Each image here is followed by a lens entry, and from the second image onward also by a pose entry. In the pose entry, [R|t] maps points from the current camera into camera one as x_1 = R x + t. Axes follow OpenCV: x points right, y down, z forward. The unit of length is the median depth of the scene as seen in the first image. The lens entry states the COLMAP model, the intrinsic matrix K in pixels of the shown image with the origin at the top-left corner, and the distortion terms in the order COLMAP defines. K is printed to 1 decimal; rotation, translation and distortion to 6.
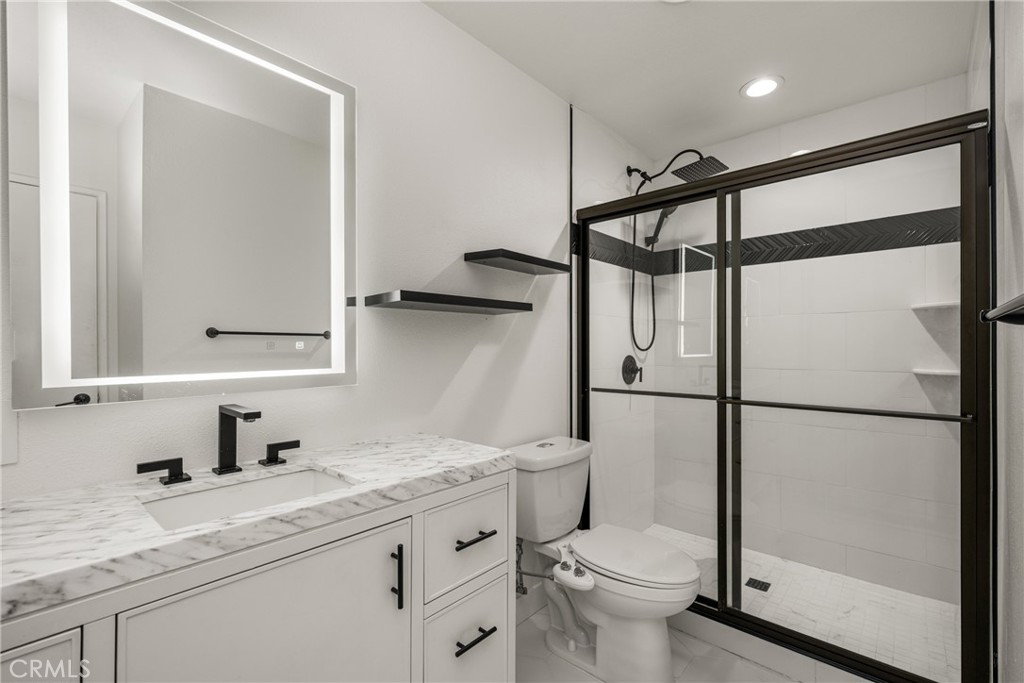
lens RADIAL K [[447.3, 0, 510.2], [0, 447.3, 345.7], [0, 0, 1]] dist [-0.002965, 0.000418]
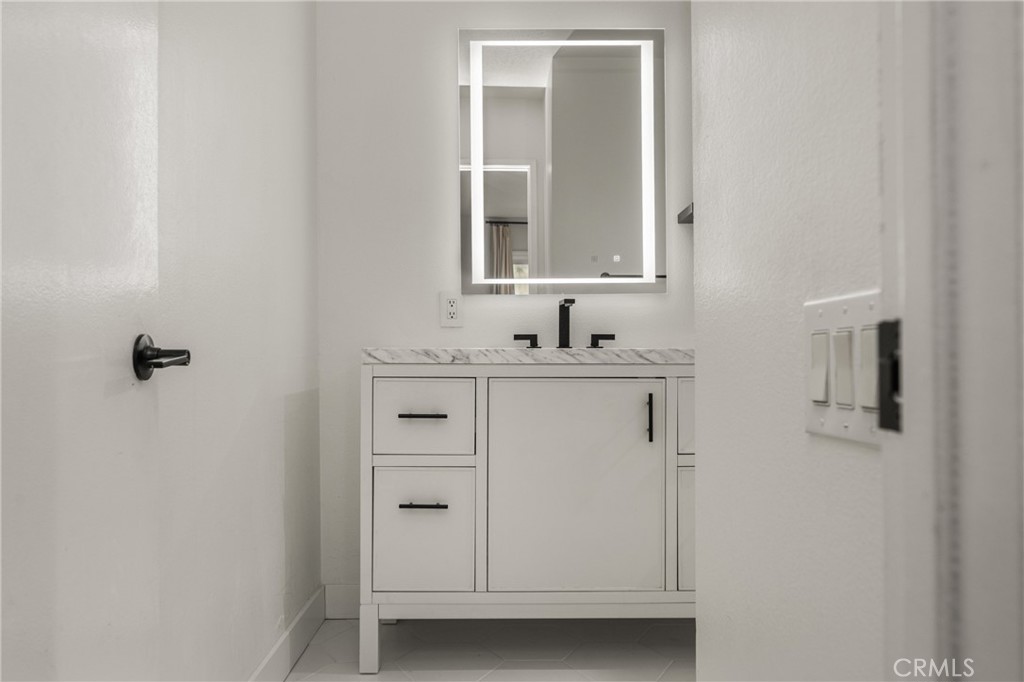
lens RADIAL K [[712.1, 0, 511.2], [0, 712.1, 339.5], [0, 0, 1]] dist [-0.004978, -0.000503]
pose [[0.681135, 0.000843, -0.732157, 0.964453], [0.004756, 0.999973, 0.005576, 0.263324], [0.732142, -0.007281, 0.681113, -0.693520]]
